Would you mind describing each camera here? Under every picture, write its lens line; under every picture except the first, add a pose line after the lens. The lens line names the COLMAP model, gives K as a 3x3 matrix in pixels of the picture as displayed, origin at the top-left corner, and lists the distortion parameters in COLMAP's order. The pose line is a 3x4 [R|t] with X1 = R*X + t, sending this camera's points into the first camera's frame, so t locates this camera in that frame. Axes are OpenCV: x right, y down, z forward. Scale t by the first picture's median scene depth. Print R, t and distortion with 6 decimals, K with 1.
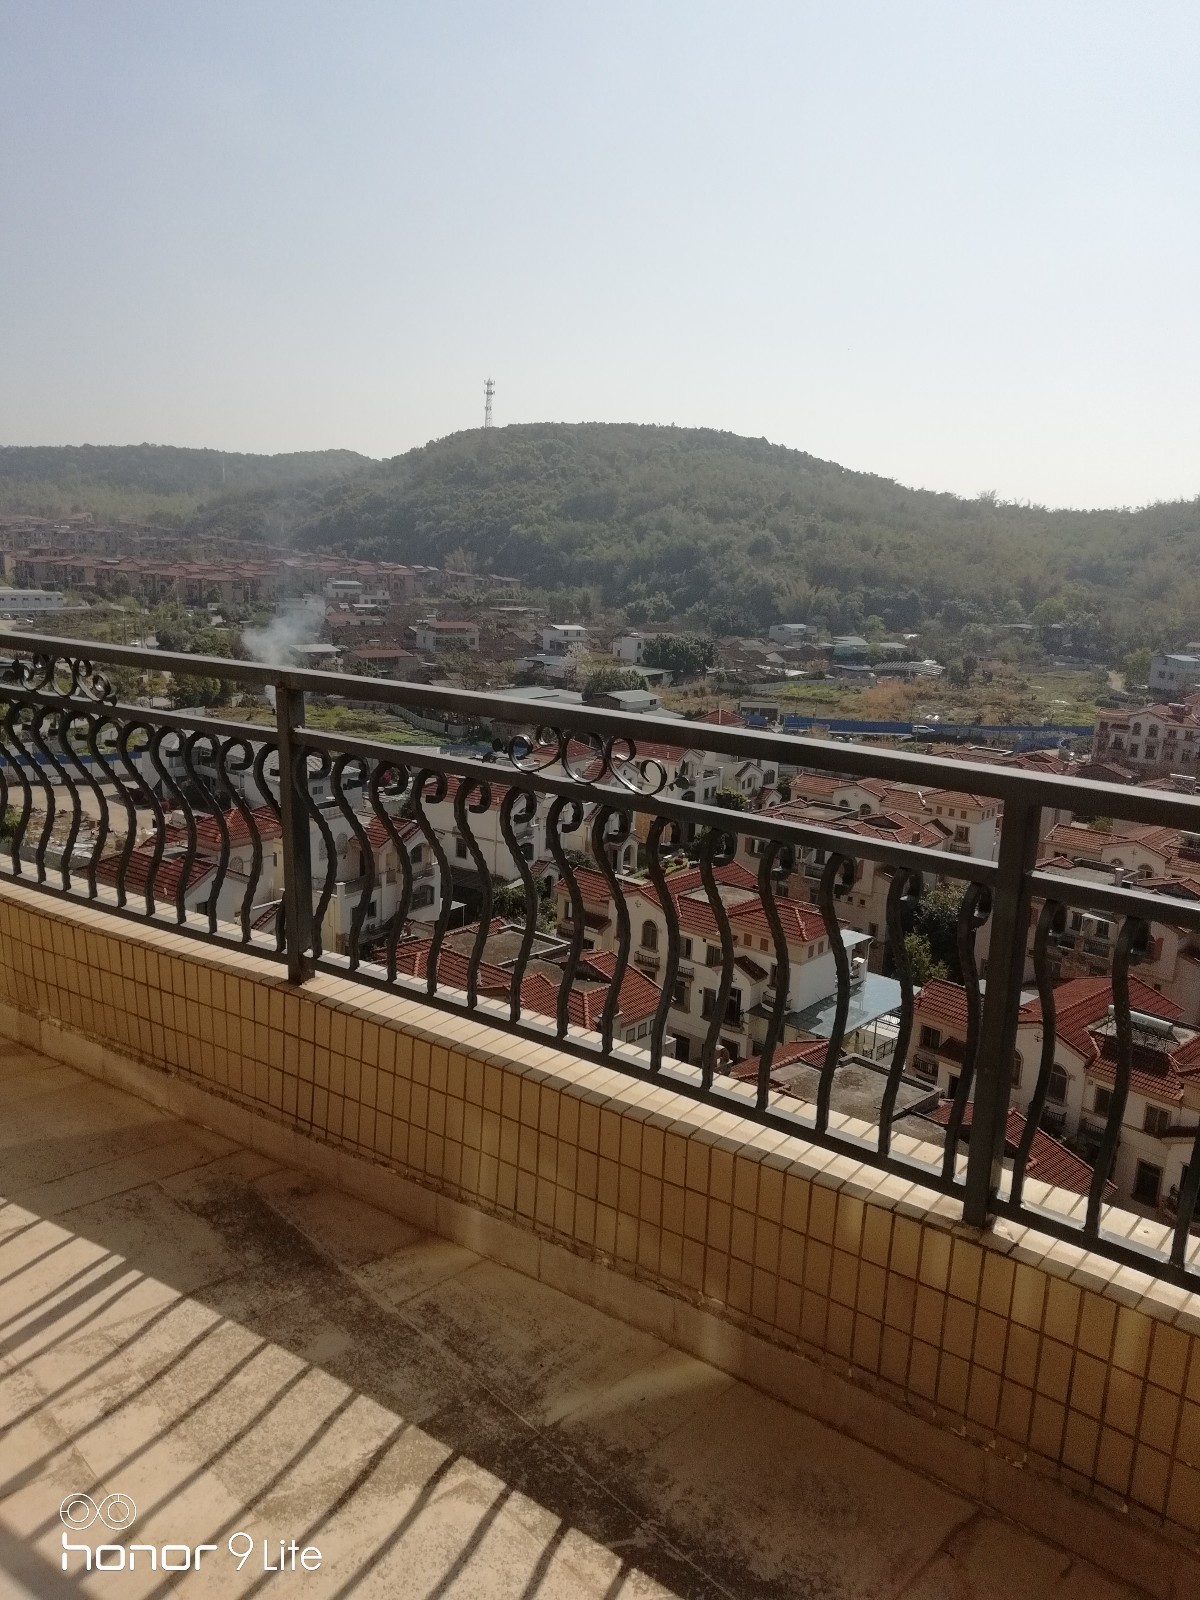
lens RADIAL K [[1190.6, 0, 600.0], [0, 1190.6, 800.0], [0, 0, 1]] dist [-0.005900, -0.003602]
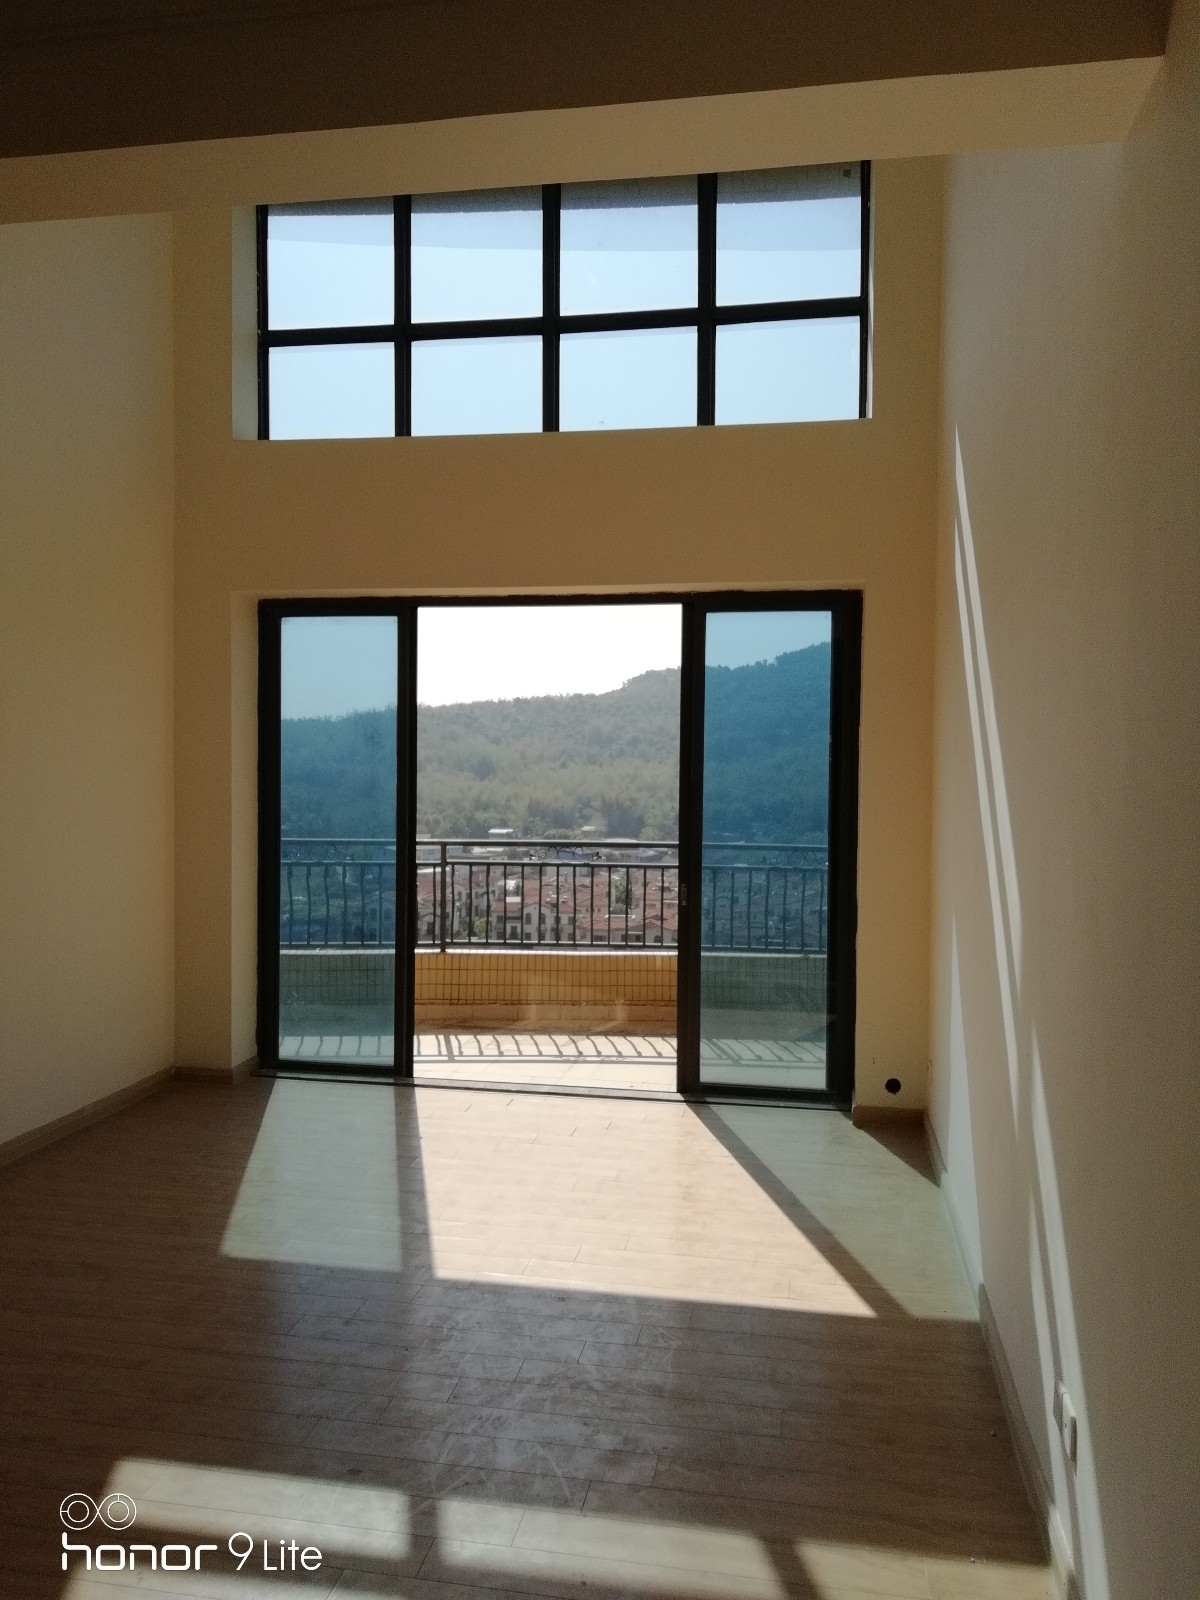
lens RADIAL K [[1190.6, 0, 600.0], [0, 1190.6, 800.0], [0, 0, 1]] dist [-0.005900, -0.003602]
pose [[0.807199, -0.042197, 0.588769, -1.854927], [0.141835, 0.982084, -0.124069, 0.233654], [-0.572986, 0.183657, 0.798722, -1.771800]]
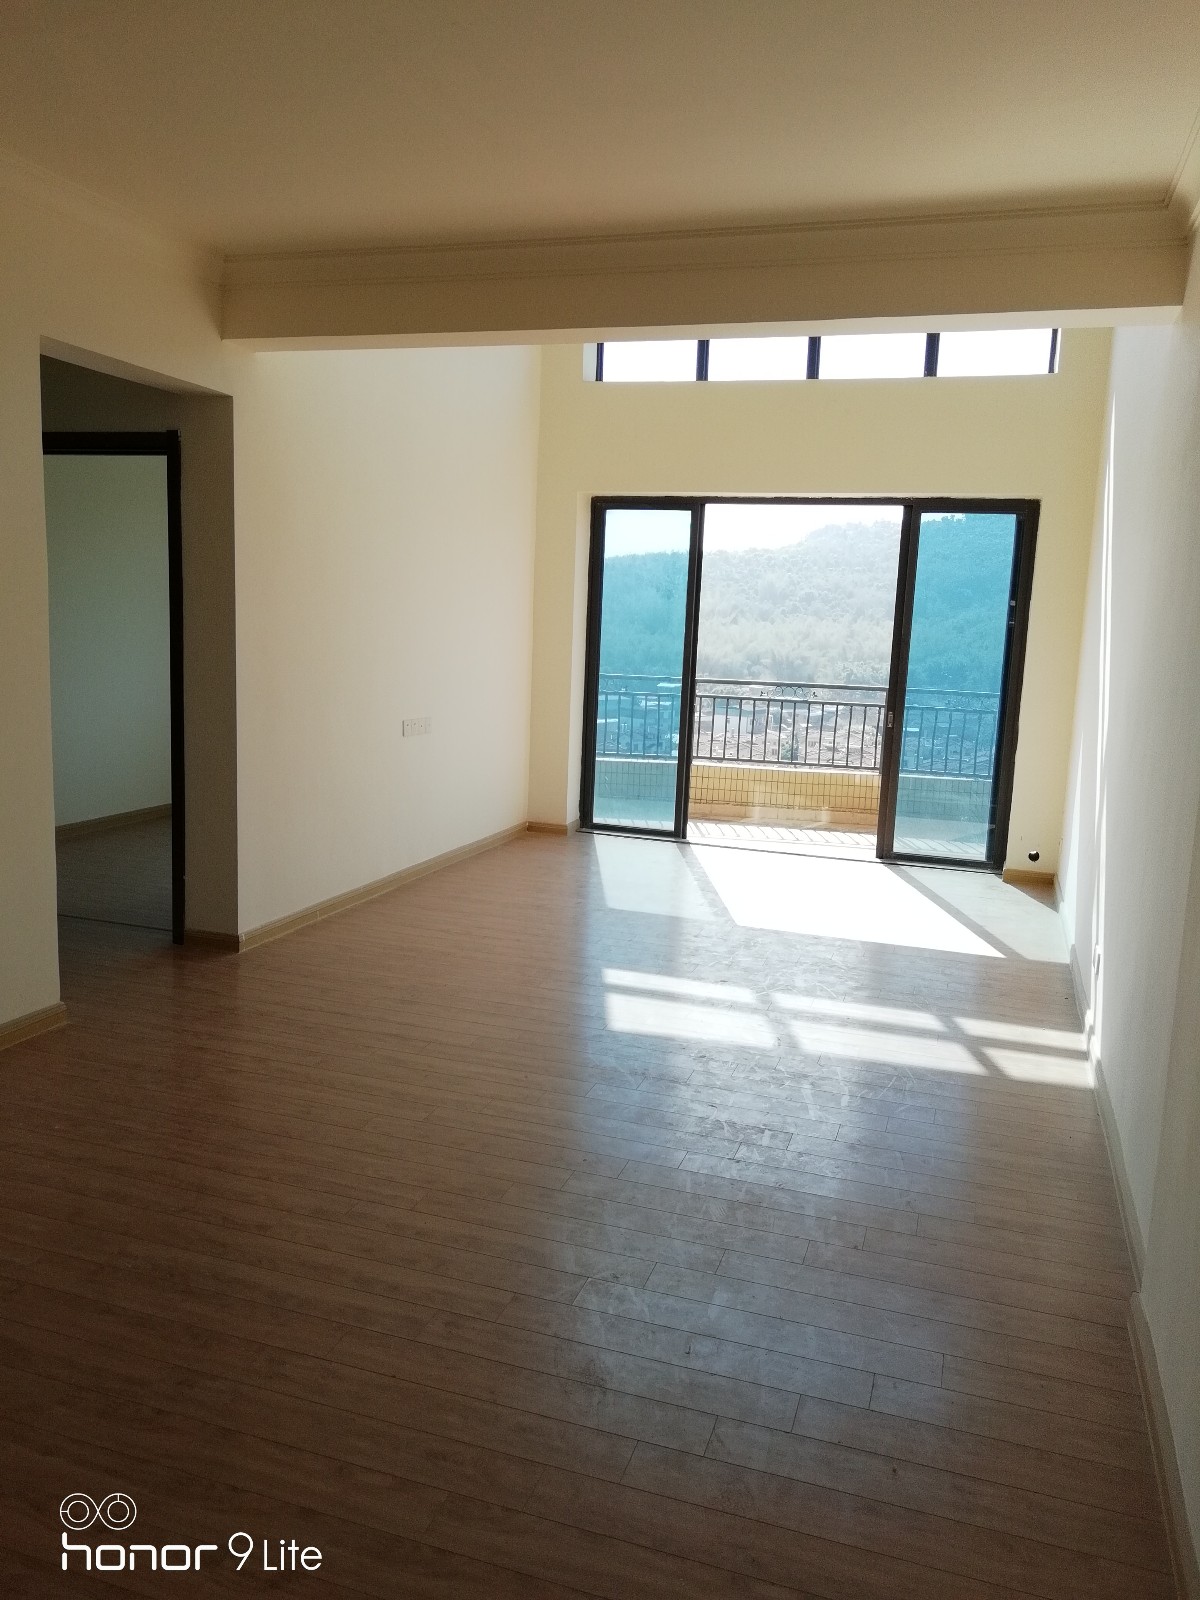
lens RADIAL K [[1191.2, 0, 600.0], [0, 1191.2, 800.0], [0, 0, 1]] dist [0.032638, -0.002743]
pose [[0.882088, -0.069748, 0.465893, -2.589068], [0.089187, 0.995819, -0.019777, 0.363778], [-0.462565, 0.058997, 0.884620, -2.474700]]
